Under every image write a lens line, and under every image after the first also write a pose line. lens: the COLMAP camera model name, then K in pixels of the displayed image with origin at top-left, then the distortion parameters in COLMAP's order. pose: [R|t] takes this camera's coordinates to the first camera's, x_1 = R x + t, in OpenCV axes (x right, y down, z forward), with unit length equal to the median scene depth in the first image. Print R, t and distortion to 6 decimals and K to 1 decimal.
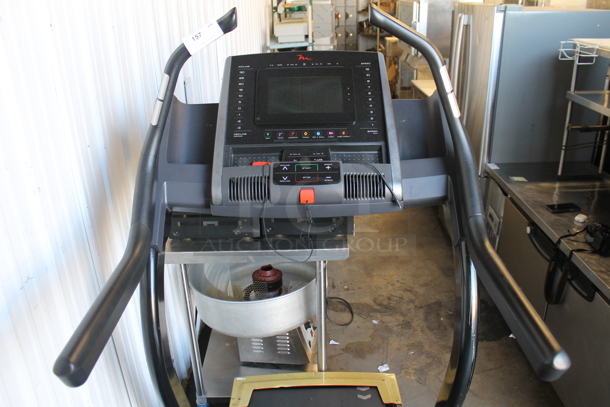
lens RADIAL K [[513.0, 0, 305.0], [0, 513.0, 203.5], [0, 0, 1]] dist [-0.152197, 0.115795]
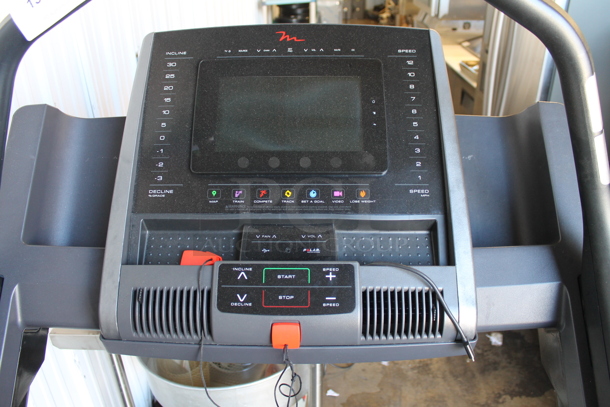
lens RADIAL K [[513.0, 0, 305.0], [0, 513.0, 203.5], [0, 0, 1]] dist [-0.152197, 0.115795]
pose [[0.999811, 0.019433, -0.000762, 0.018728], [-0.019299, 0.996226, 0.084623, -0.170608], [0.002404, -0.084592, 0.996413, 0.493185]]
